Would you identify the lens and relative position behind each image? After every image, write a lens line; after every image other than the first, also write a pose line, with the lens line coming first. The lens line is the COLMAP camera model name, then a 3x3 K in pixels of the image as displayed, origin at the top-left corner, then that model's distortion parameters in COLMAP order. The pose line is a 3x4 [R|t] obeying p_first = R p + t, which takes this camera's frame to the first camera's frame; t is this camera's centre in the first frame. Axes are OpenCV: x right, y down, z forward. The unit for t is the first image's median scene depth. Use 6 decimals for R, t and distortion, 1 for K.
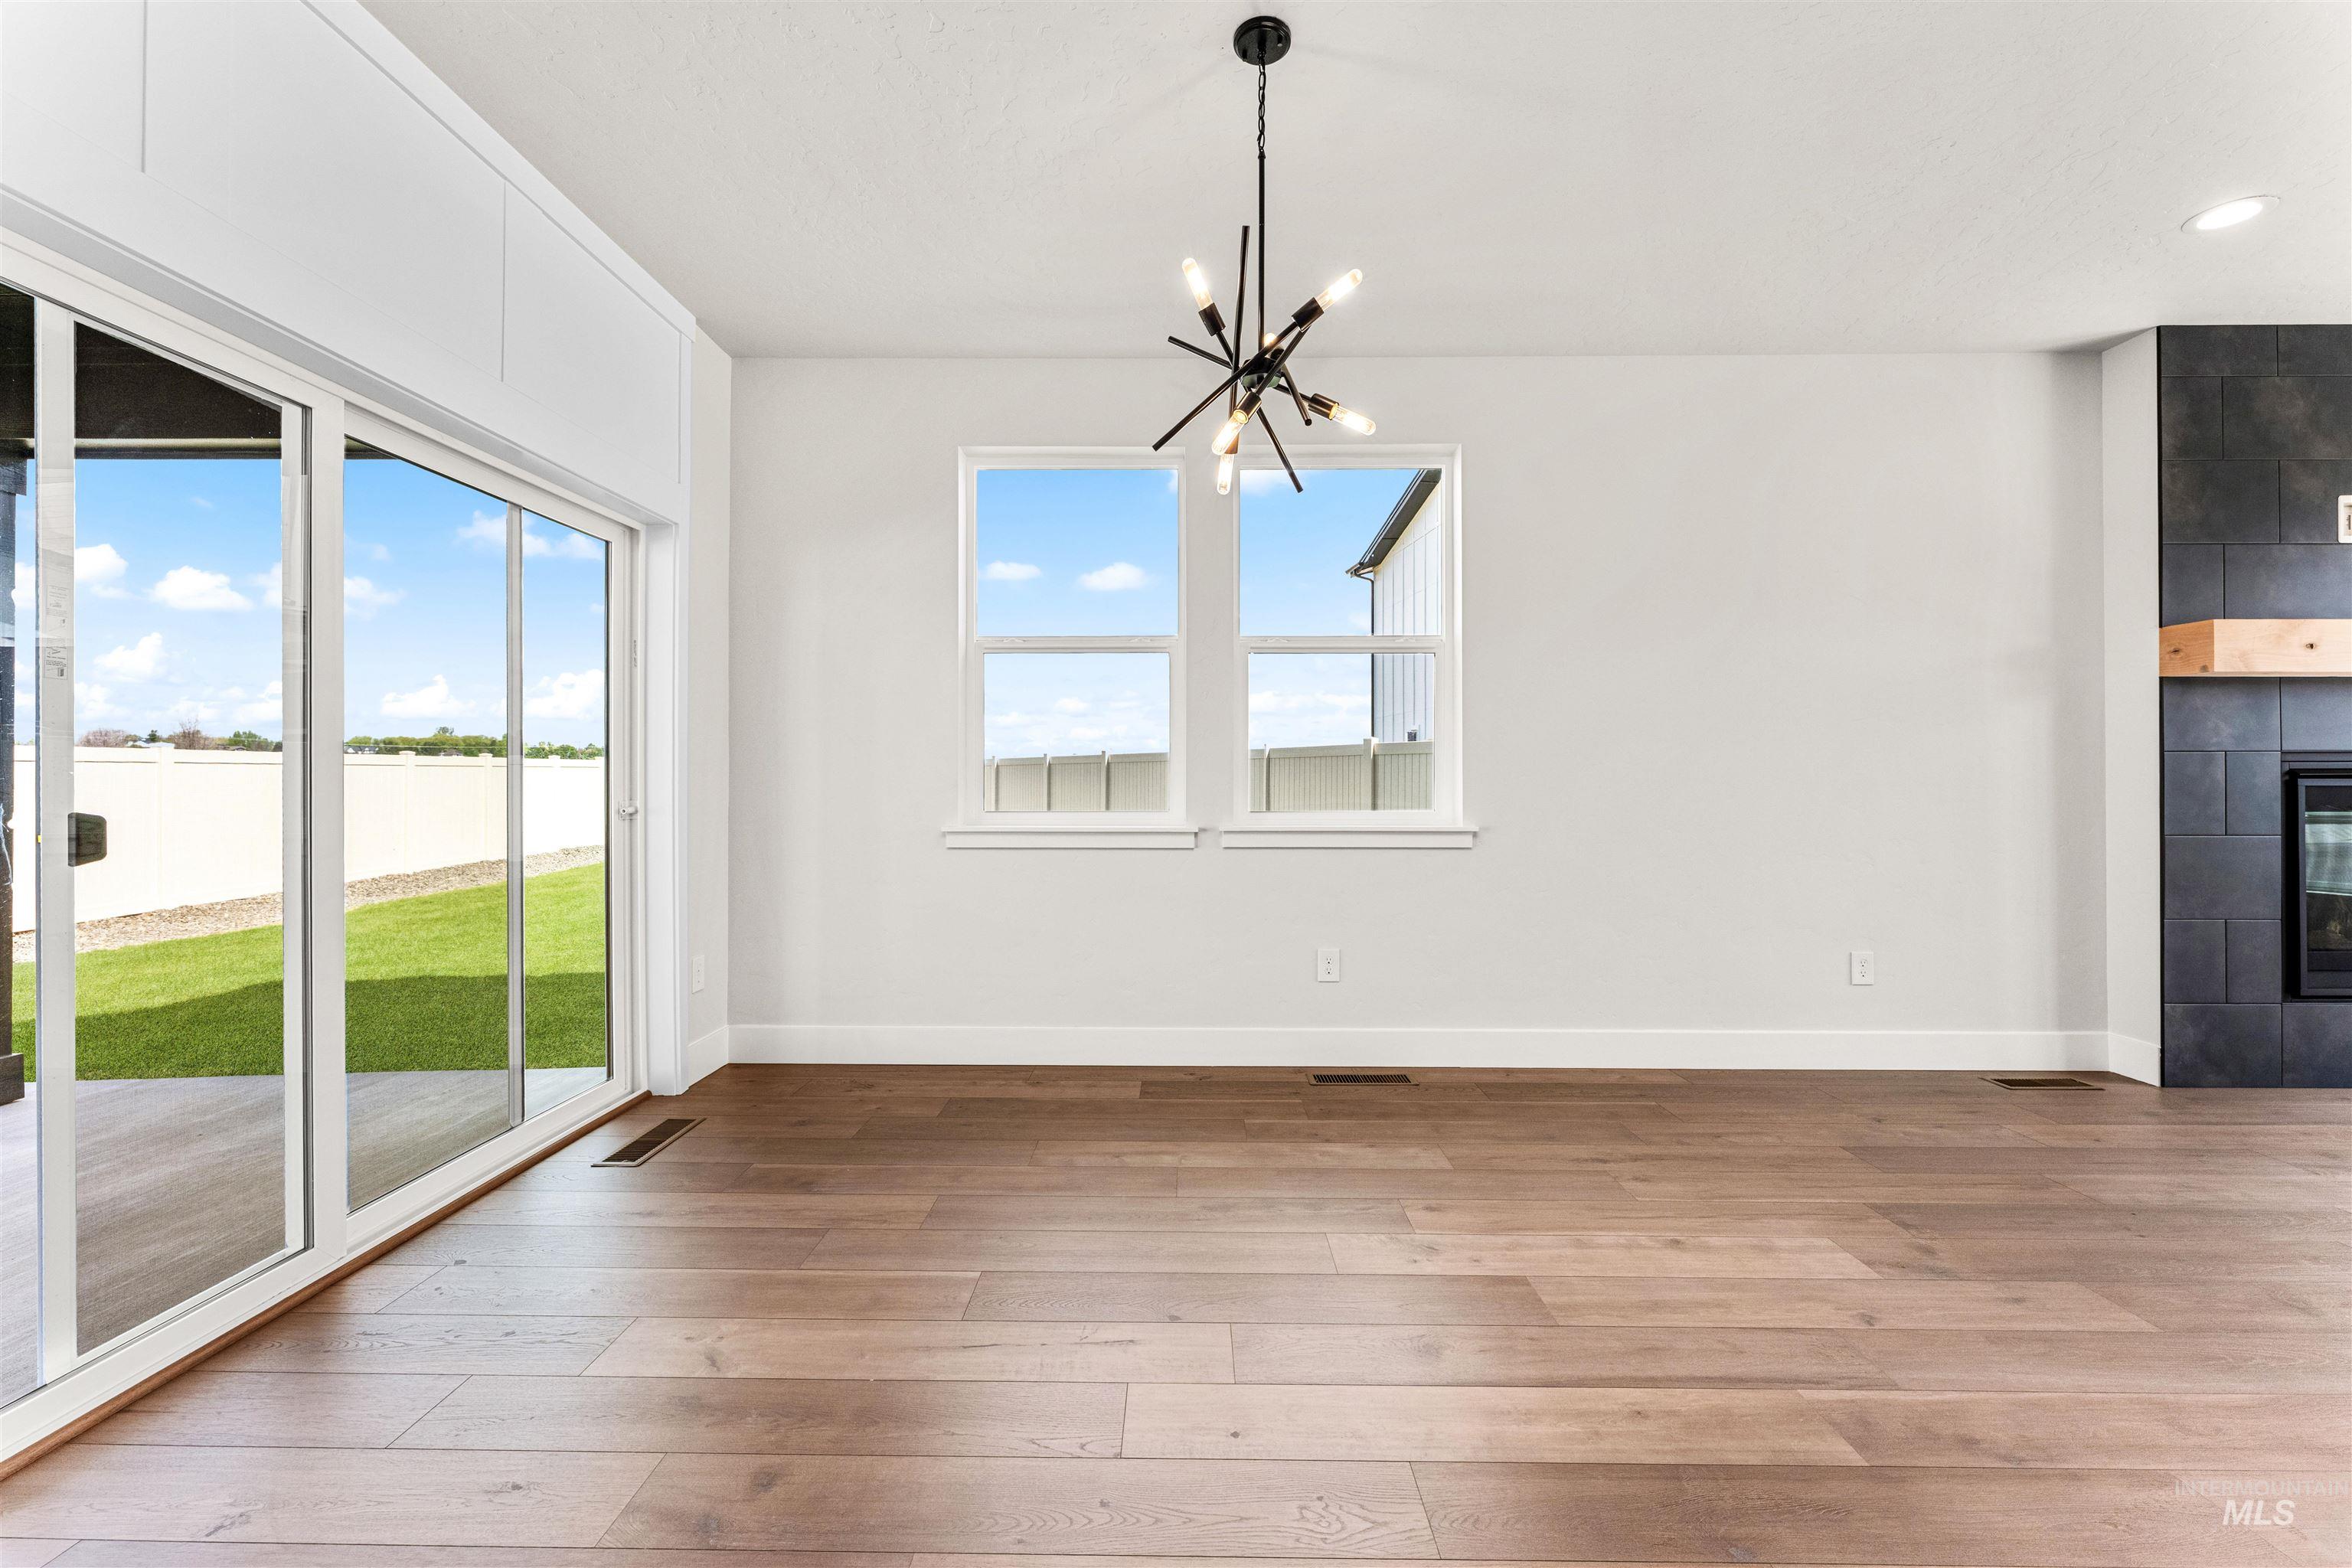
lens RADIAL K [[937.5, 0, 1181.7], [0, 937.5, 774.5], [0, 0, 1]] dist [0.002401, -0.001144]
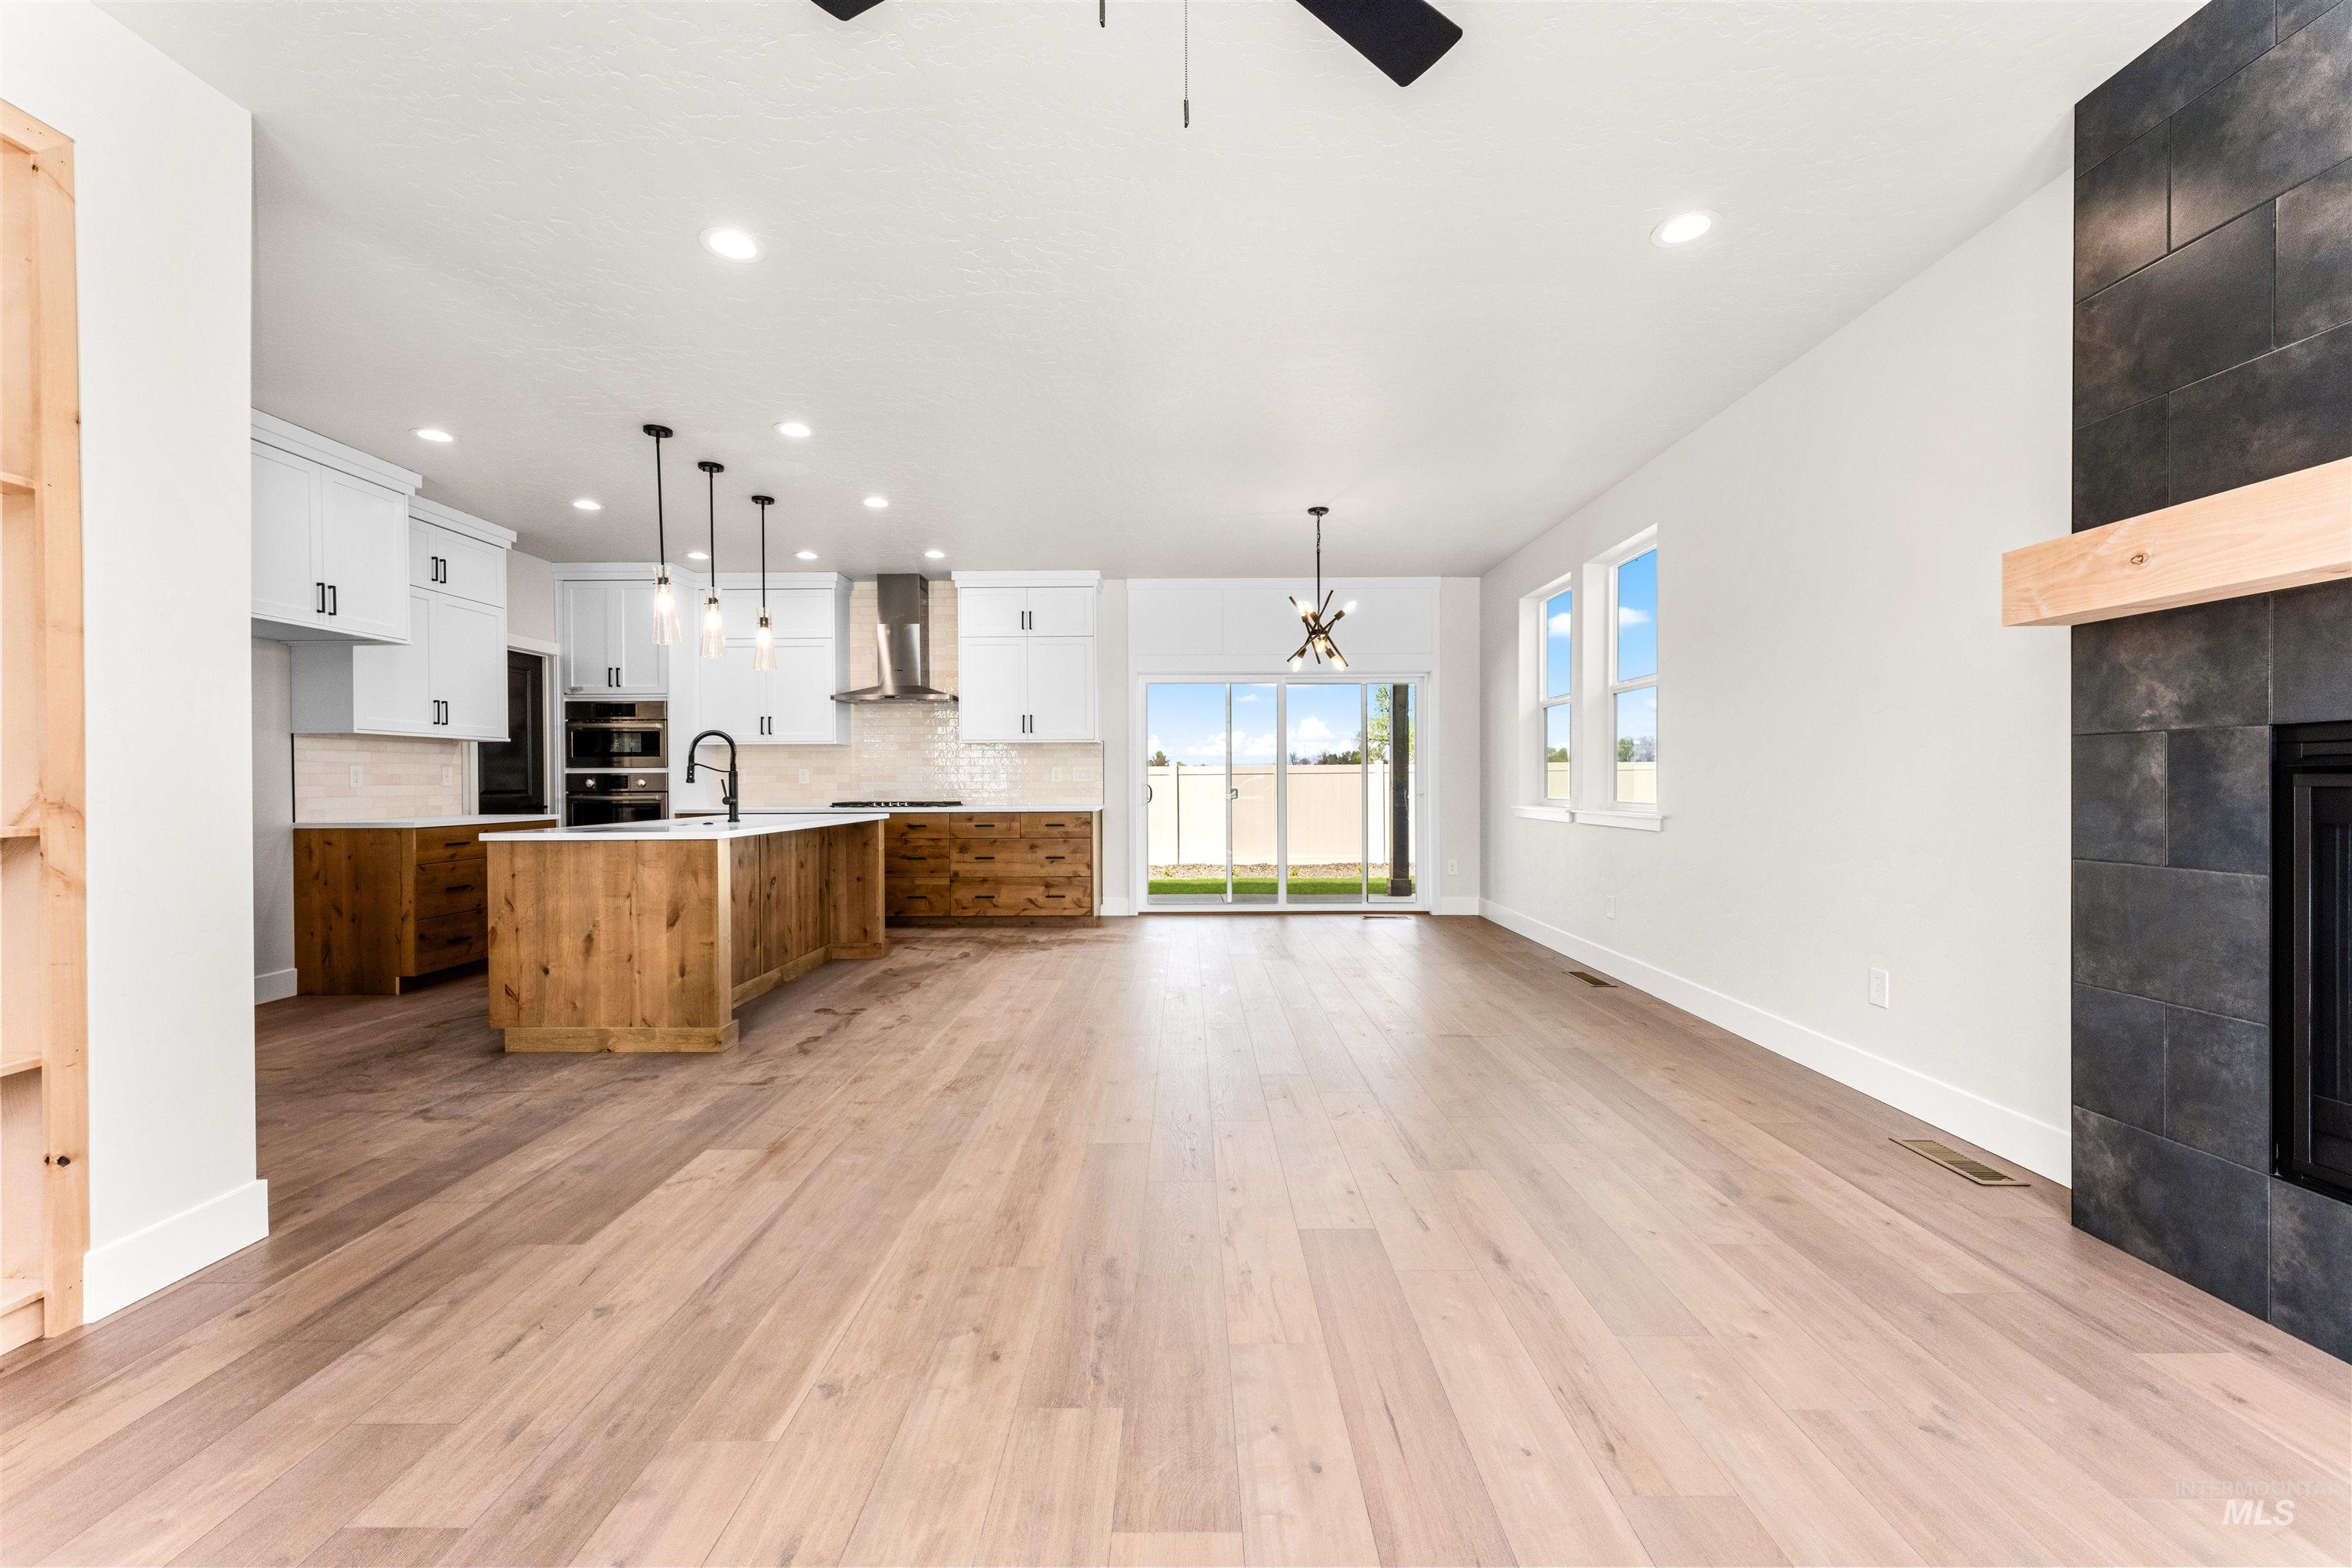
lens RADIAL K [[937.5, 0, 1179.9], [0, 937.5, 788.5], [0, 0, 1]] dist [0.002401, -0.001144]
pose [[0.005801, 0.007307, -0.999956, 1.732935], [0.008311, 0.999938, 0.007356, 0.003827], [0.999949, -0.008353, 0.005740, 0.350062]]
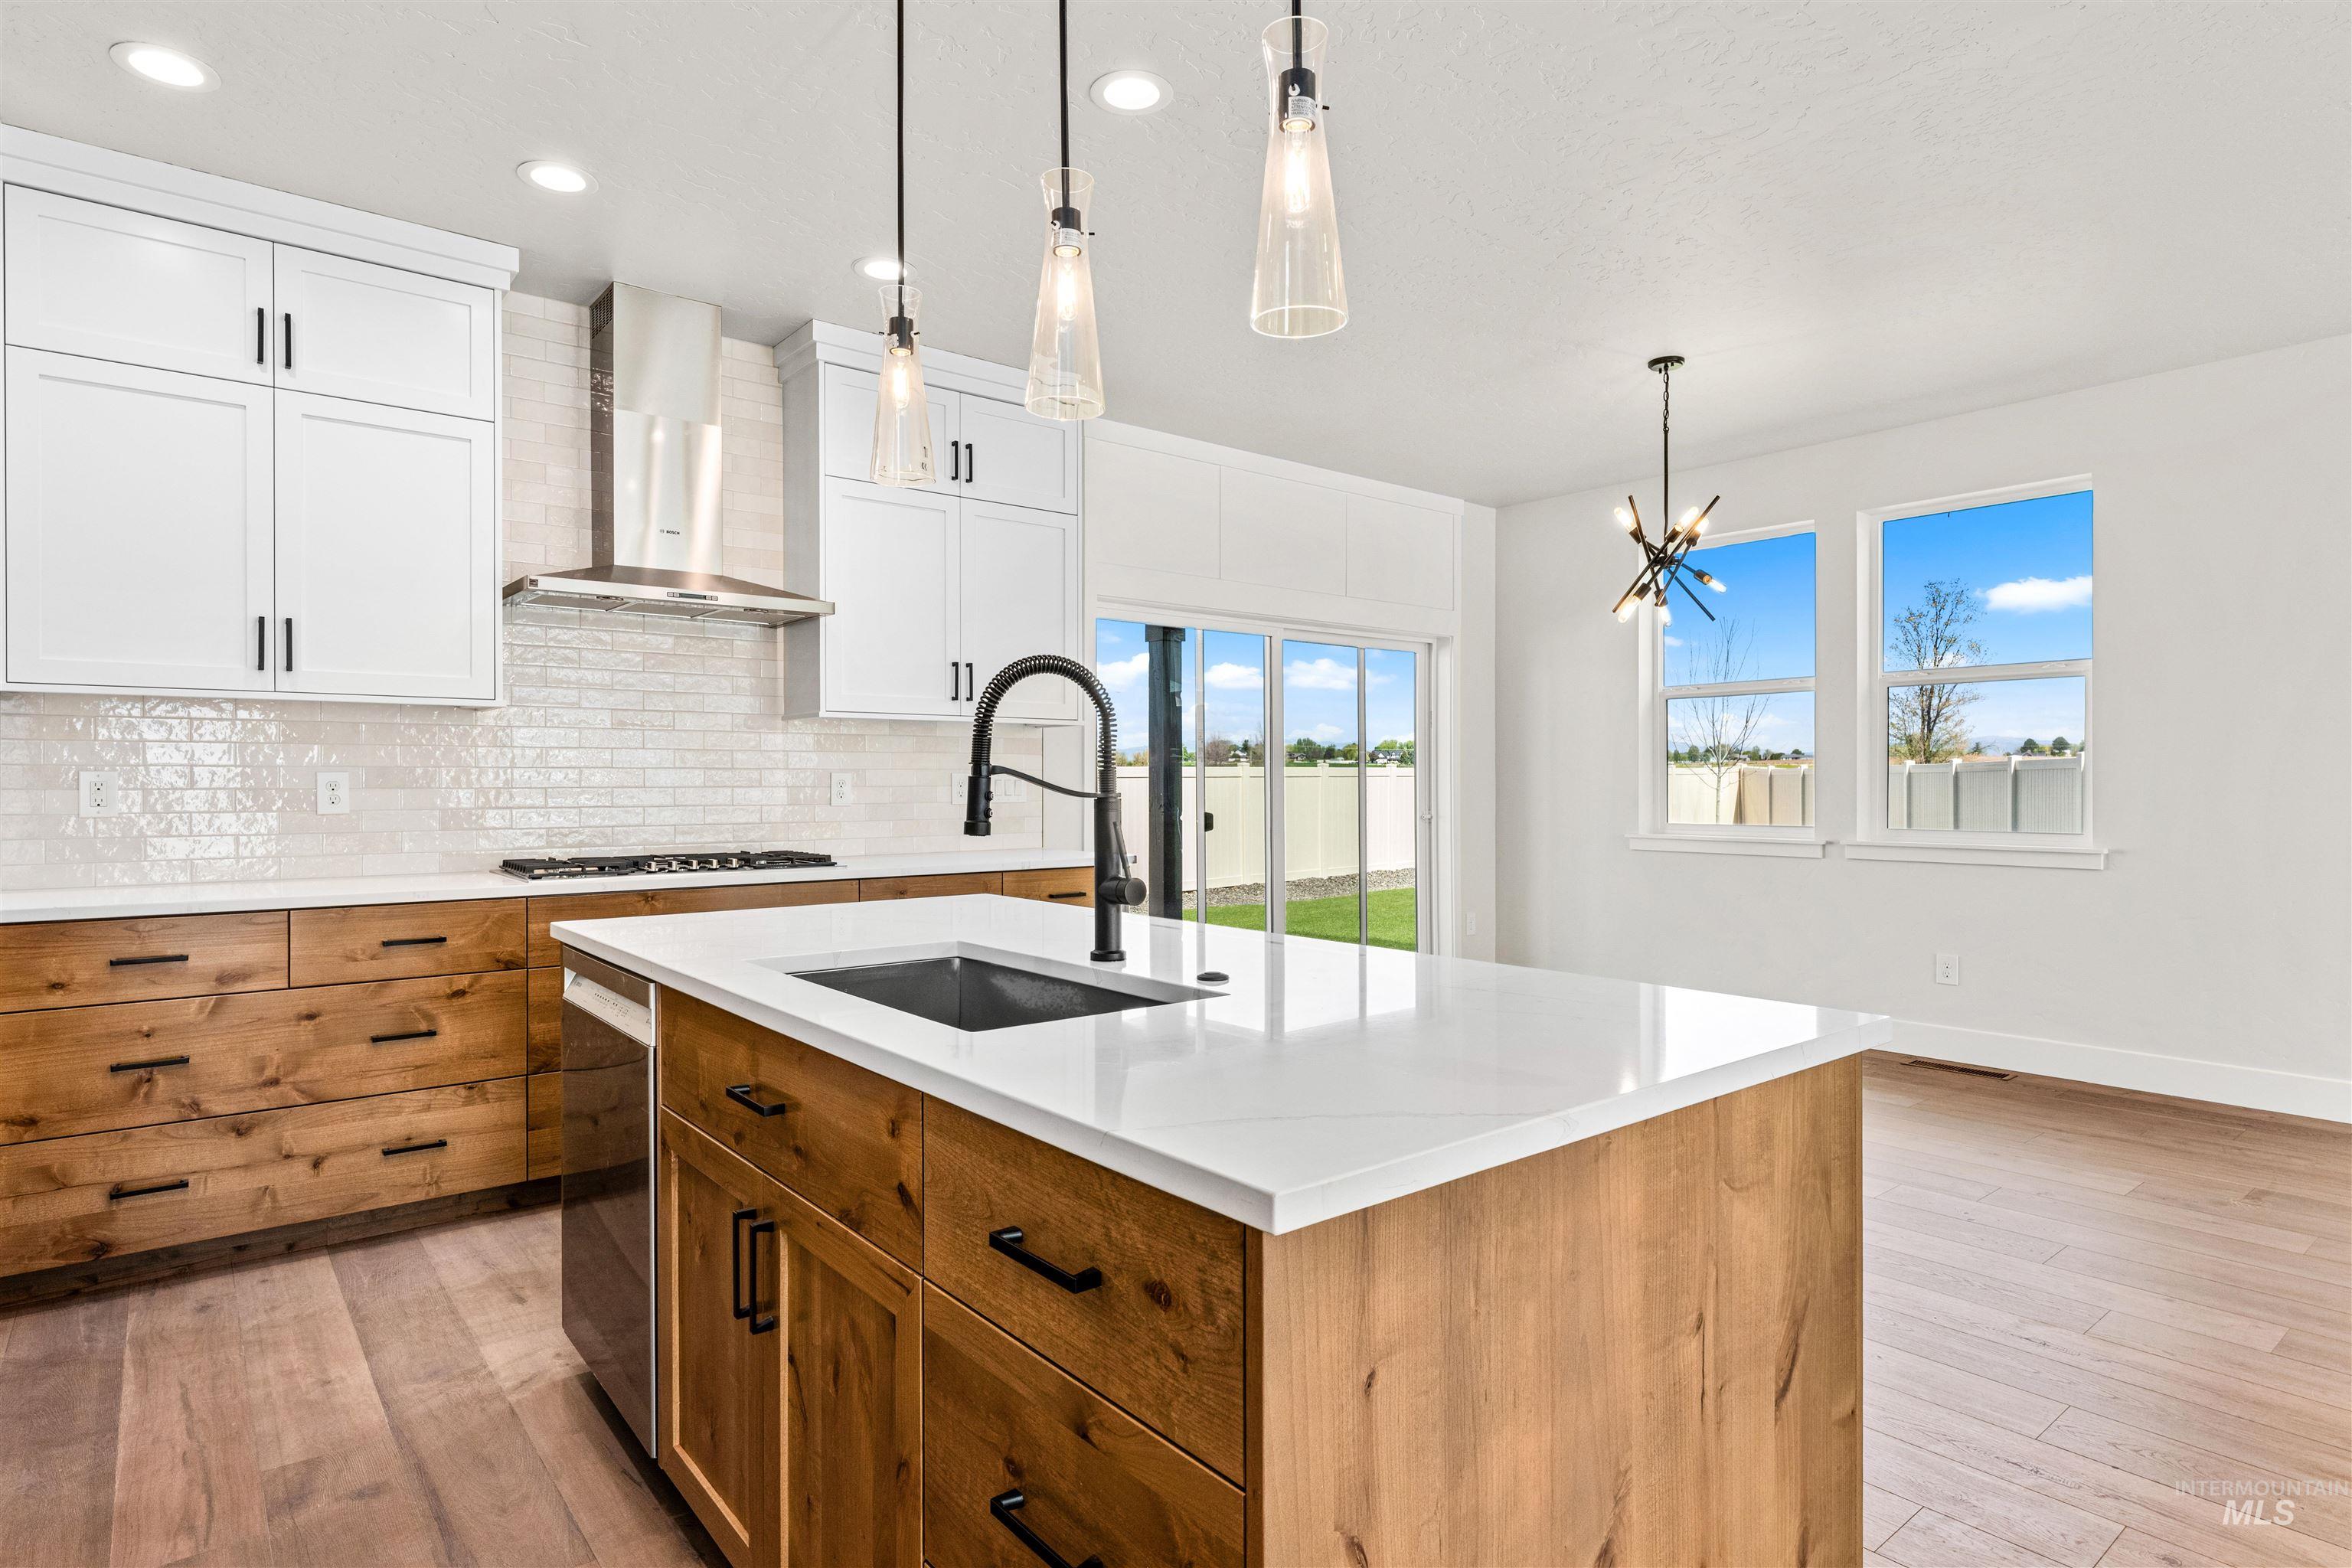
lens RADIAL K [[1255.8, 0, 1185.1], [0, 1255.8, 782.8], [0, 0, 1]] dist [0.004363, -0.003330]
pose [[0.642656, -0.001757, -0.766153, 0.765849], [0.004506, 0.999989, 0.001487, -0.023600], [0.766142, -0.004408, 0.642657, -0.678035]]
